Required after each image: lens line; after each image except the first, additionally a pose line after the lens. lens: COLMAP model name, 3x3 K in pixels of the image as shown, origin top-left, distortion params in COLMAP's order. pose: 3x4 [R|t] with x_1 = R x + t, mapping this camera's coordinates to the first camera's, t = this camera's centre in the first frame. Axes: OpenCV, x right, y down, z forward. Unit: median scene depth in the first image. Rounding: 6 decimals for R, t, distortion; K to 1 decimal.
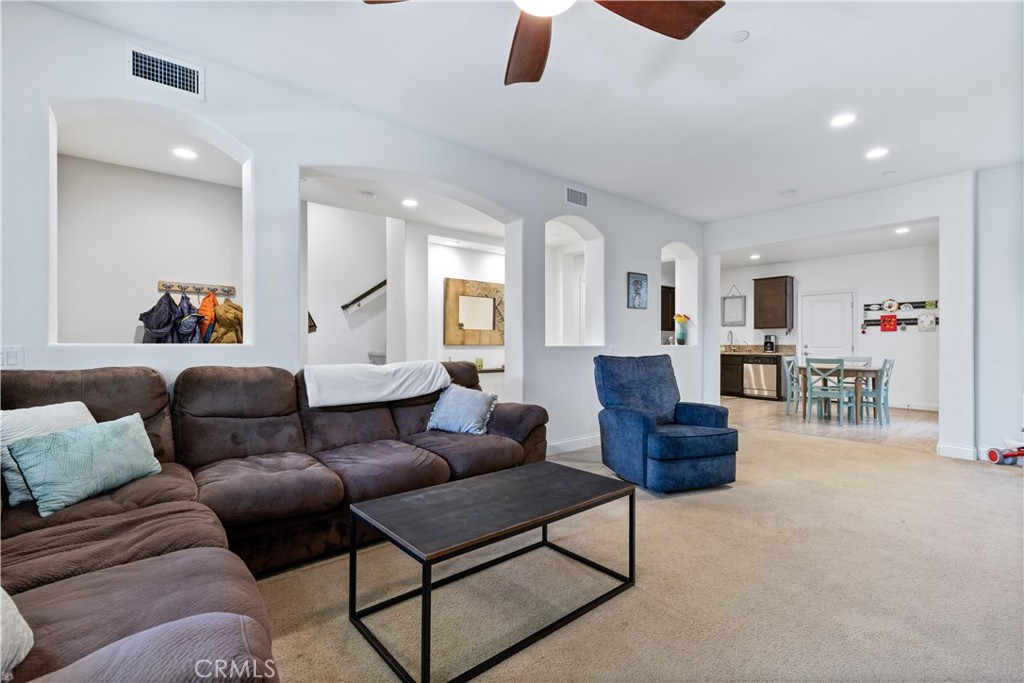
lens RADIAL K [[467.6, 0, 493.0], [0, 467.6, 343.0], [0, 0, 1]] dist [0.007513, -0.002093]
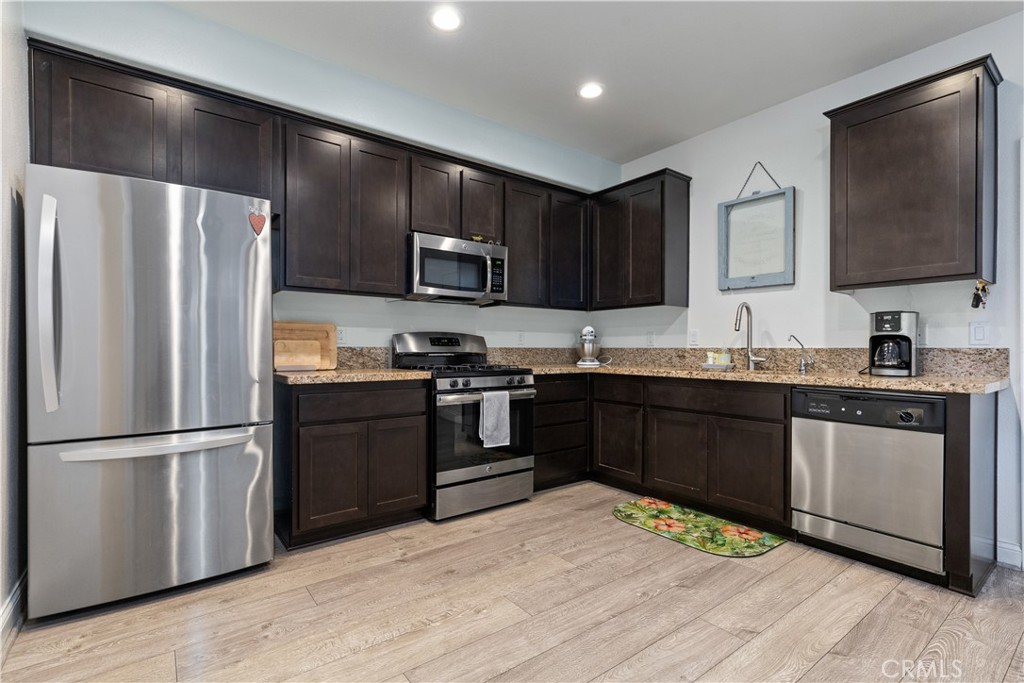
lens RADIAL K [[467.6, 0, 512.9], [0, 467.6, 351.0], [0, 0, 1]] dist [0.007513, -0.002093]
pose [[0.999920, -0.001410, -0.012535, 0.423304], [0.001548, 0.999938, 0.011048, 0.002868], [0.012518, -0.011067, 0.999860, 0.817467]]
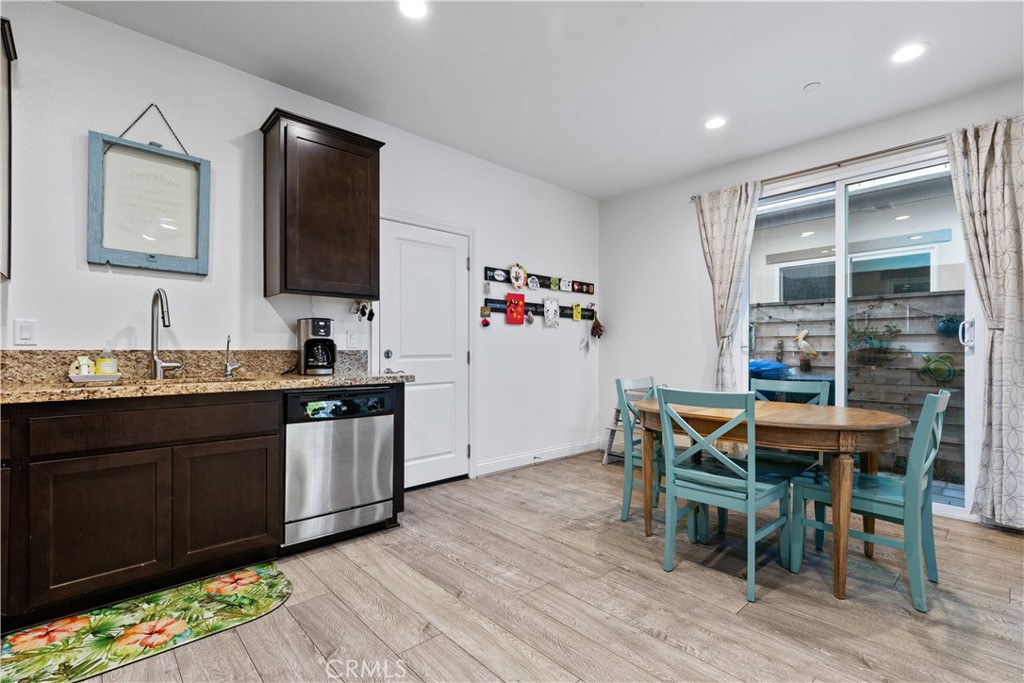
lens RADIAL K [[467.6, 0, 506.9], [0, 467.6, 359.2], [0, 0, 1]] dist [0.007513, -0.002093]
pose [[-0.075702, -0.019028, 0.996949, 0.309172], [-0.004915, 0.999813, 0.018709, 0.003999], [-0.997118, -0.003484, -0.075782, 1.012838]]
